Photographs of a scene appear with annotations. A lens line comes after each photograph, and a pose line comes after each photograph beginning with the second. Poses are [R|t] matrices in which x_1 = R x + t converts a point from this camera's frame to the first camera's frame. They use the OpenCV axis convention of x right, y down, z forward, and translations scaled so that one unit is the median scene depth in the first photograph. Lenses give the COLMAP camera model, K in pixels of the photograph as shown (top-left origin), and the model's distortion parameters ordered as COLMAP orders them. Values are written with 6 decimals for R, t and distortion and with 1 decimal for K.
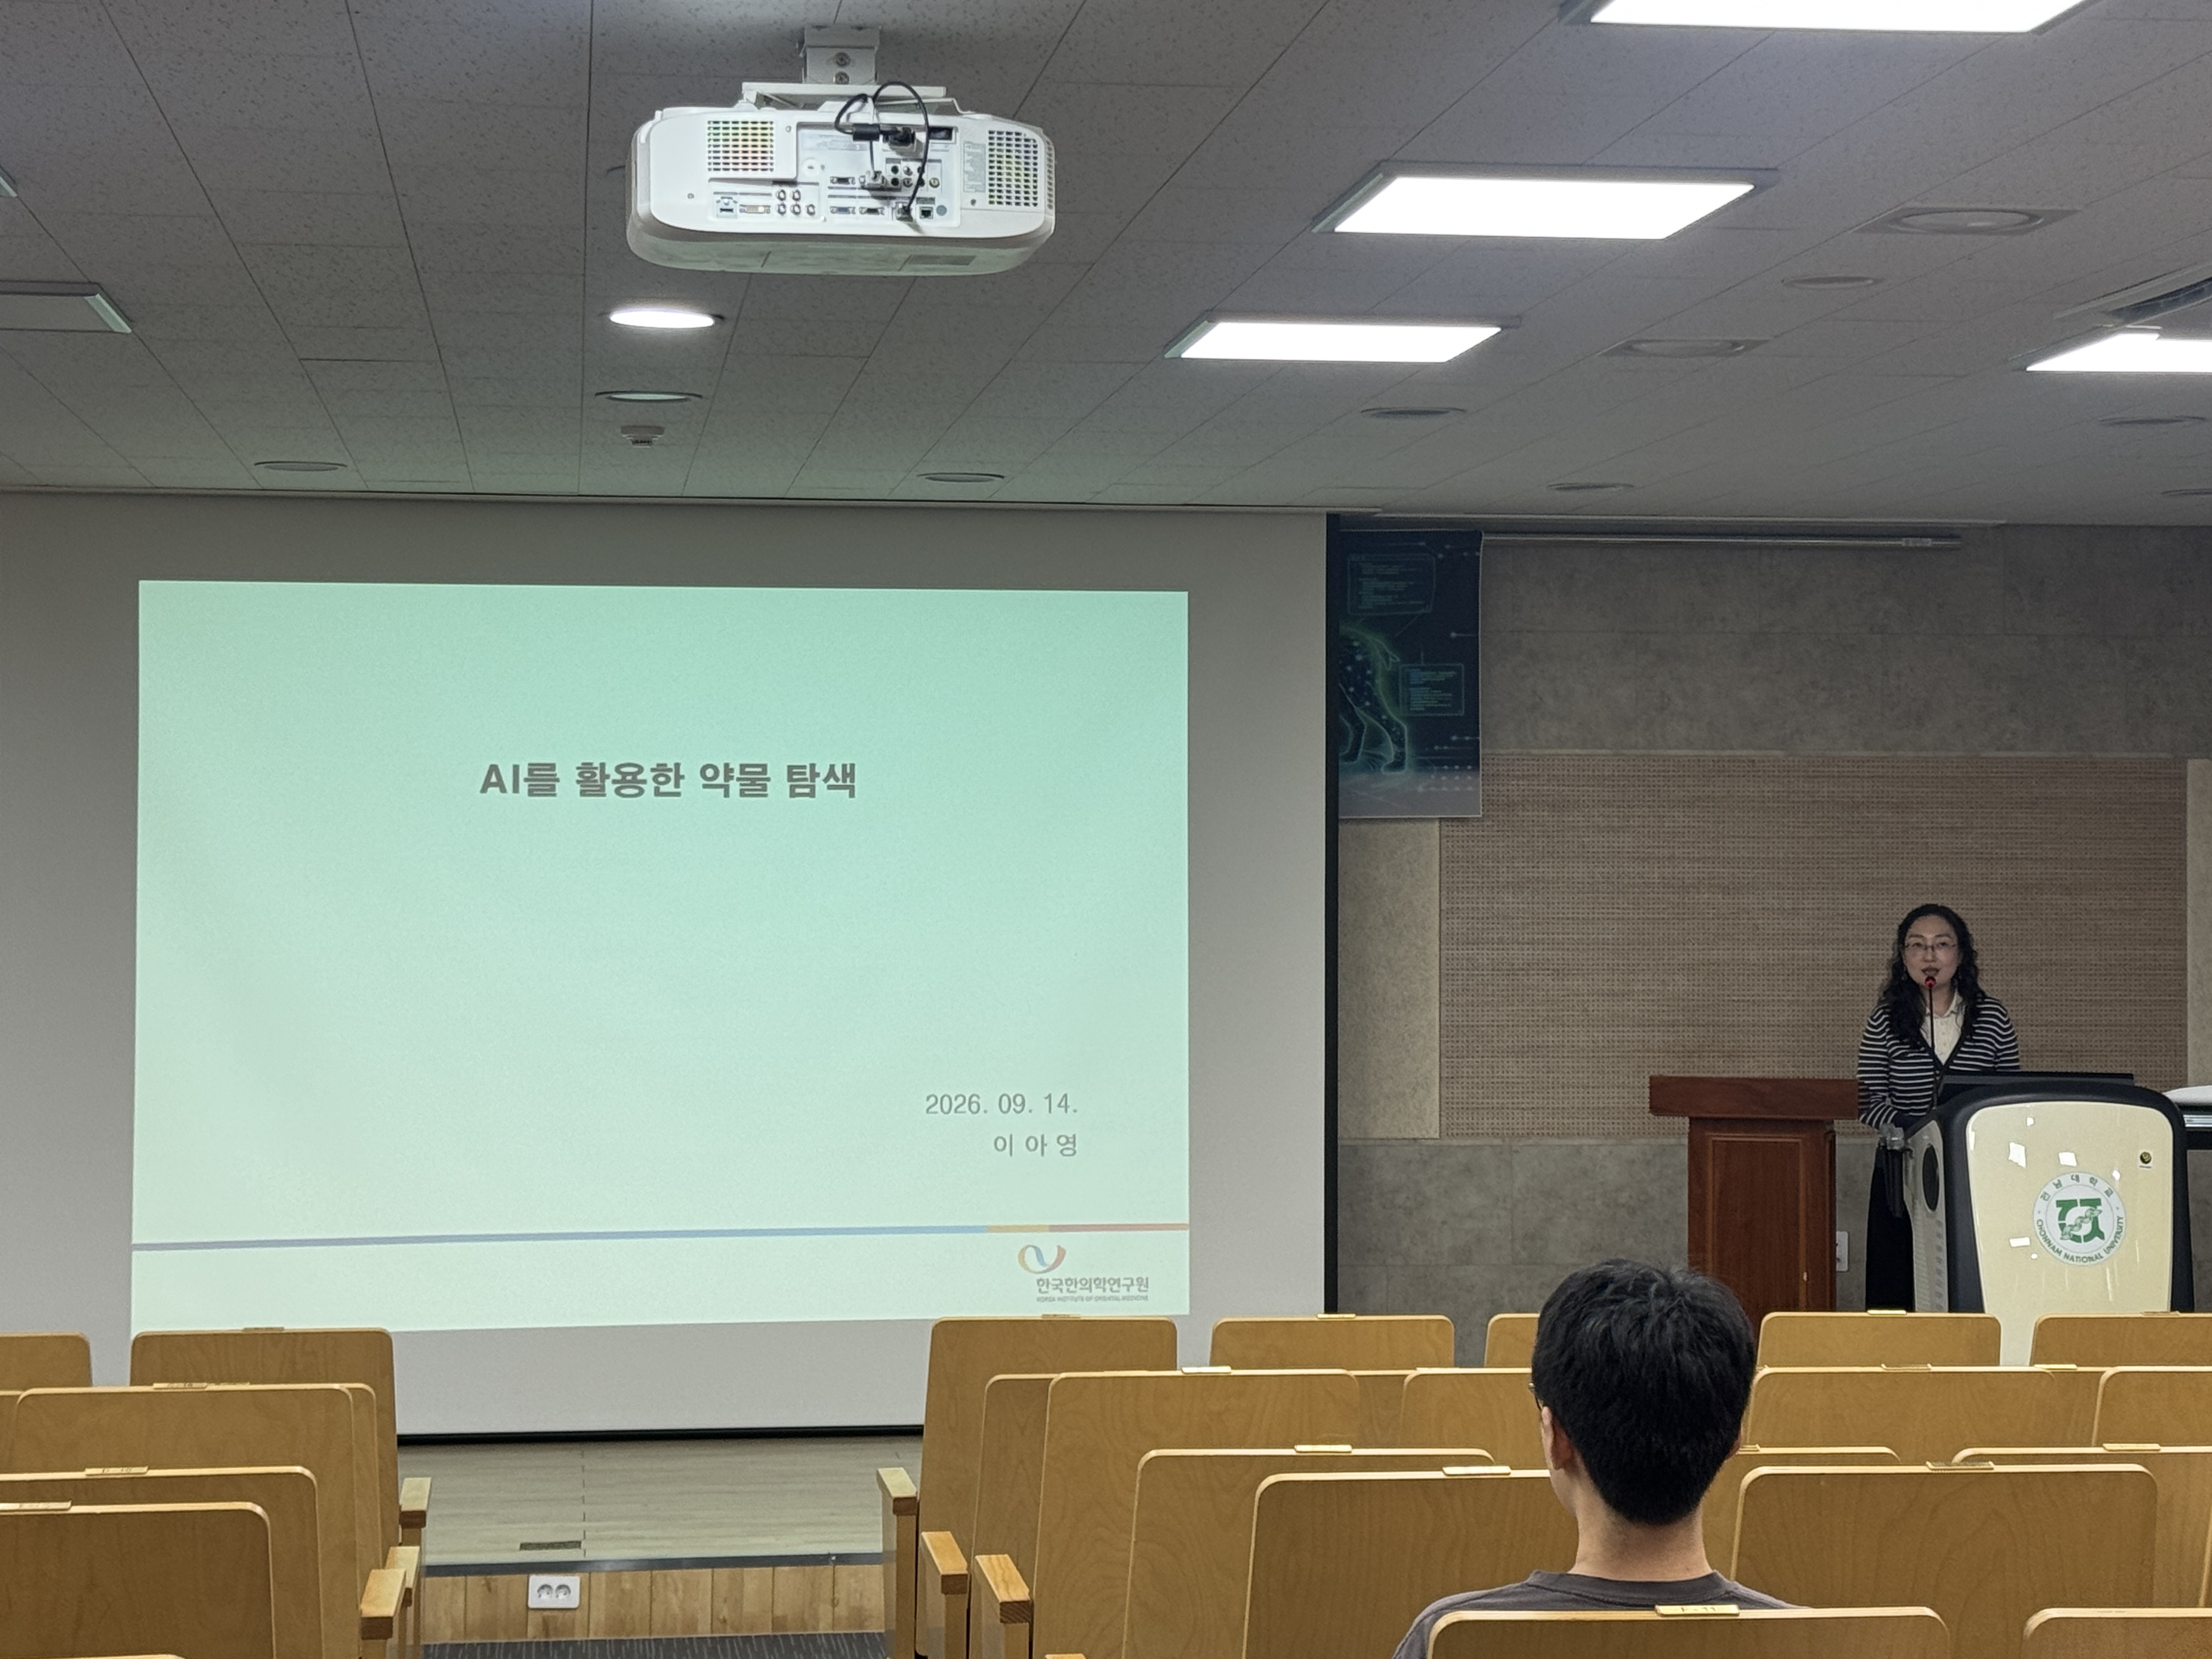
lens RADIAL K [[4167.4, 0, 1114.4], [0, 4167.4, 796.0], [0, 0, 1]] dist [0.199308, -0.242335]
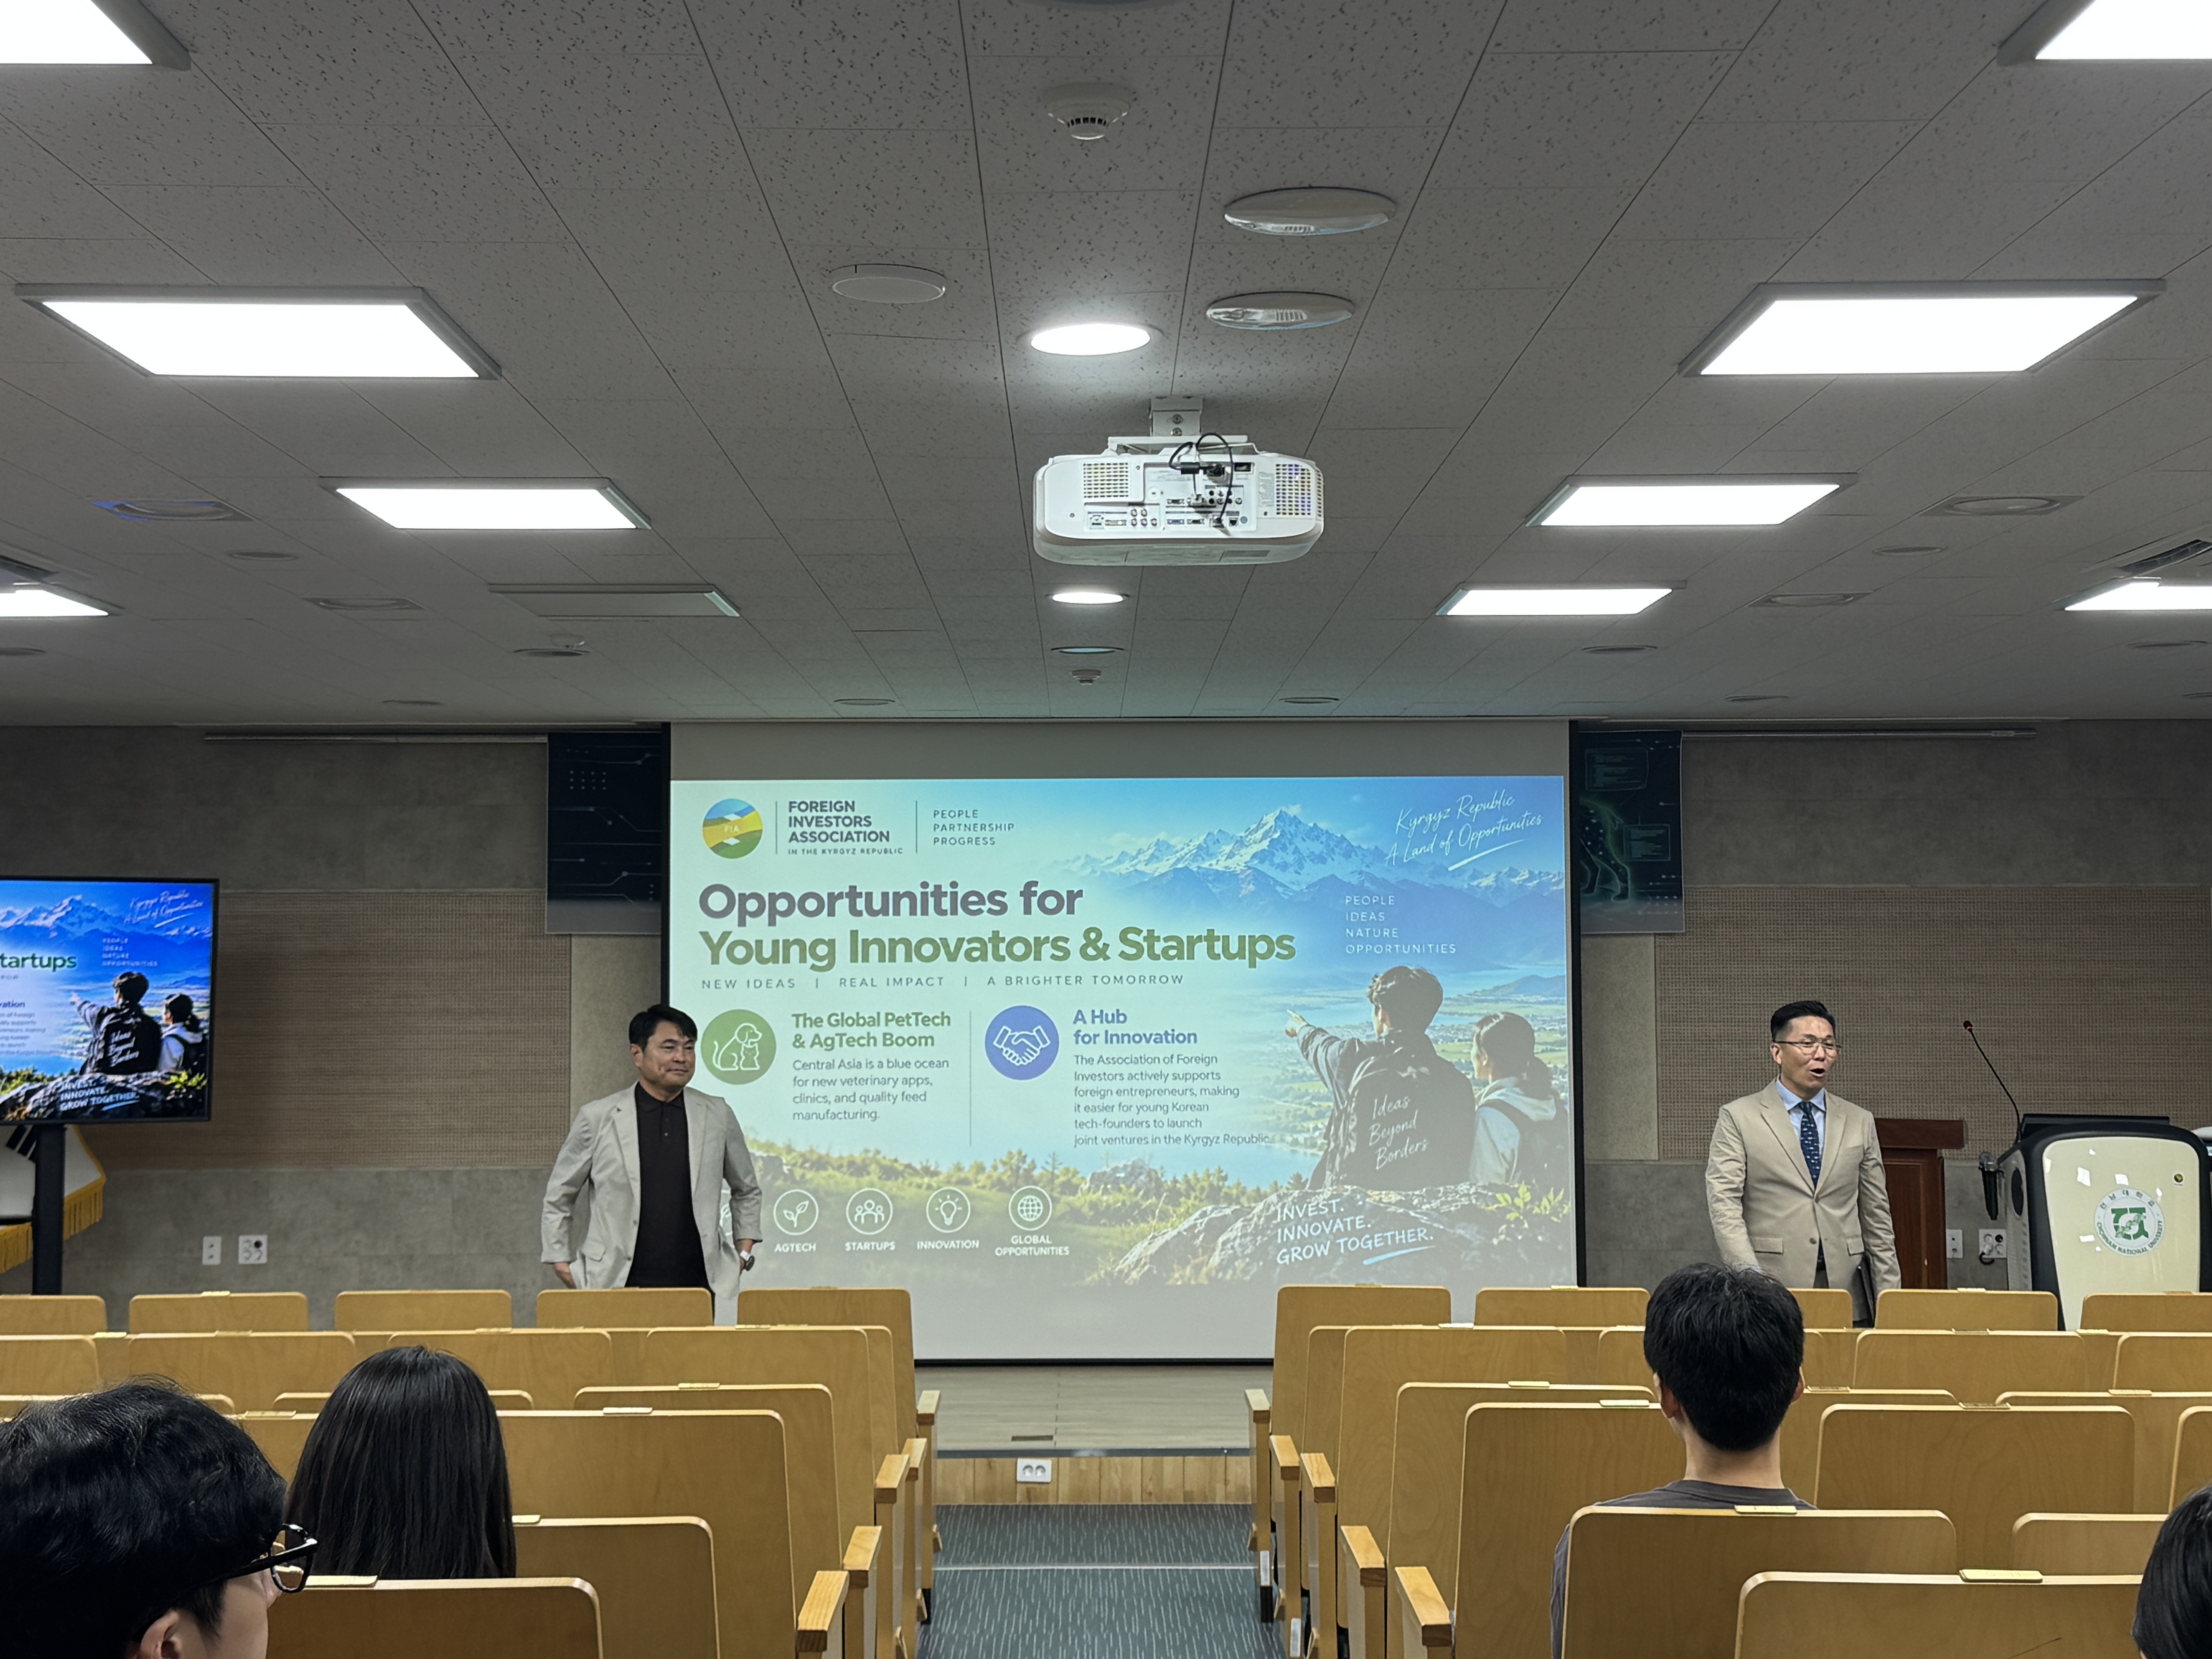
lens RADIAL K [[2858.9, 0, 1106.0], [0, 2858.9, 829.5], [0, 0, 1]] dist [0.246103, -0.467467]
pose [[0.992611, -0.012033, -0.120742, 0.013918], [0.008290, 0.999471, -0.031456, -0.000721], [0.121057, 0.030223, 0.992185, 0.004296]]
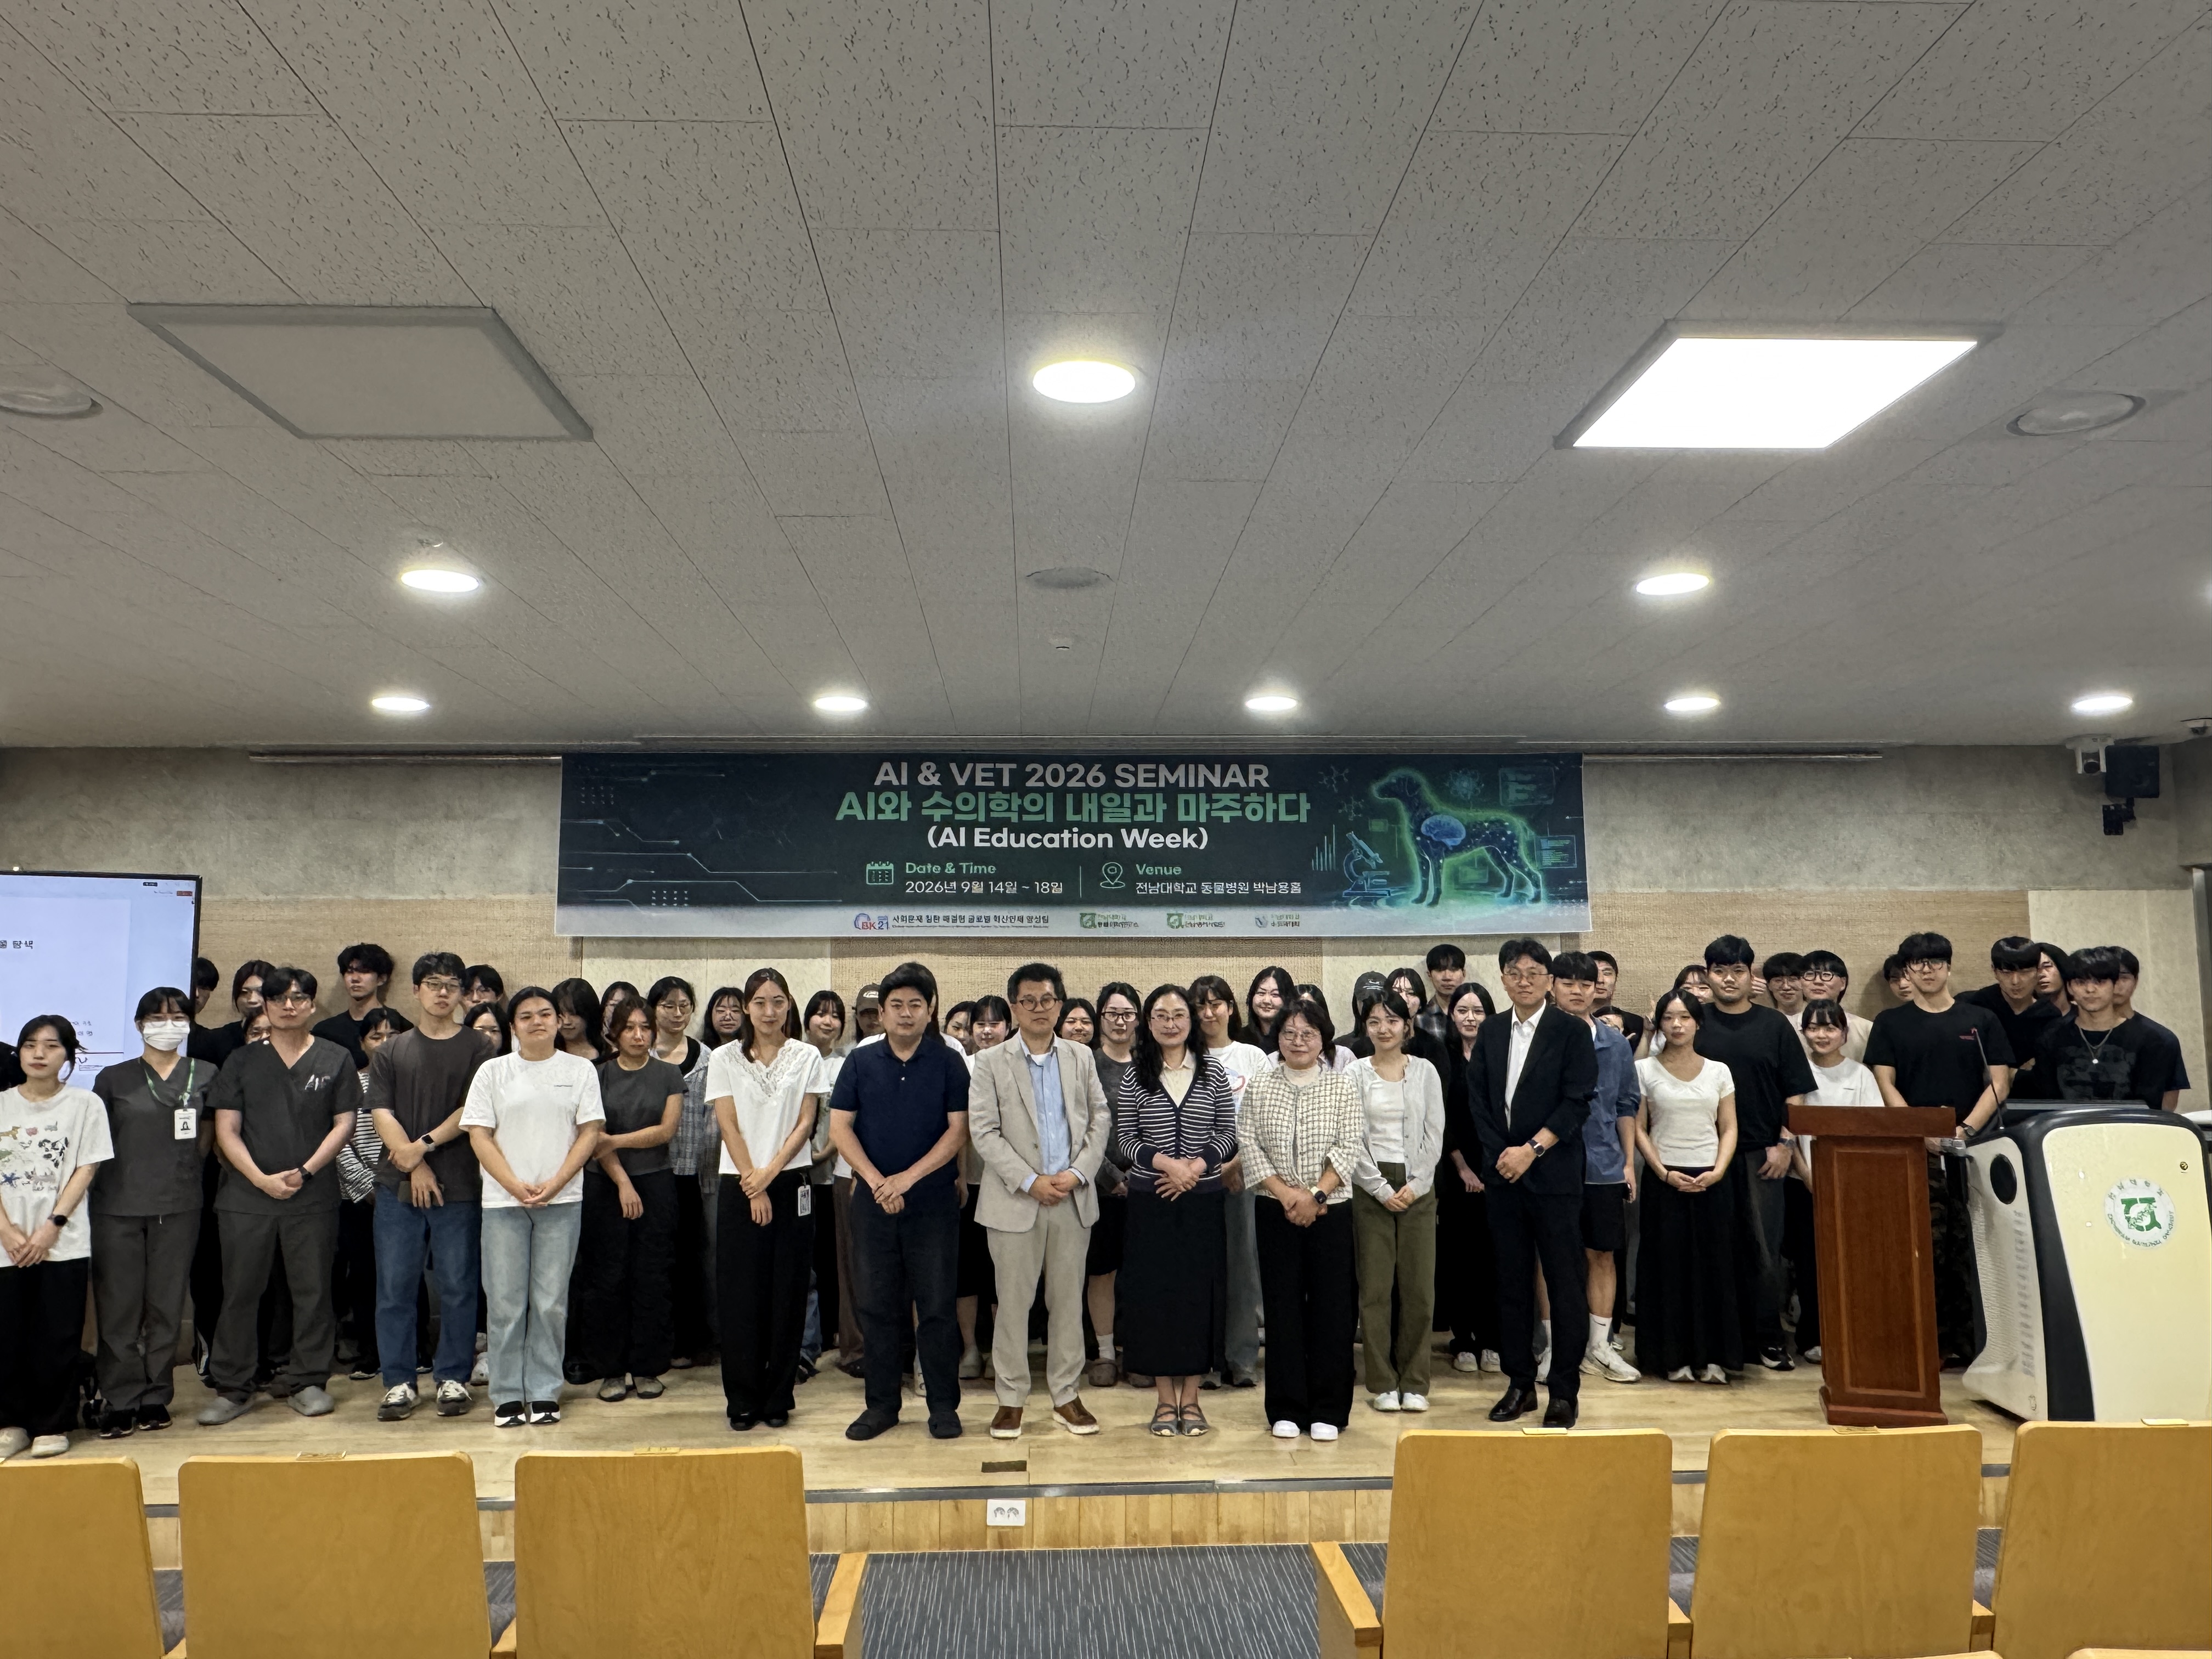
lens RADIAL K [[1532.2, 0, 1106.0], [0, 1532.2, 829.5], [0, 0, 1]] dist [0.000517, 0.011186]
pose [[0.996561, -0.019362, -0.080574, -0.055567], [0.012248, 0.996057, -0.087863, 0.017968], [0.081958, 0.086574, 0.992869, 0.476277]]
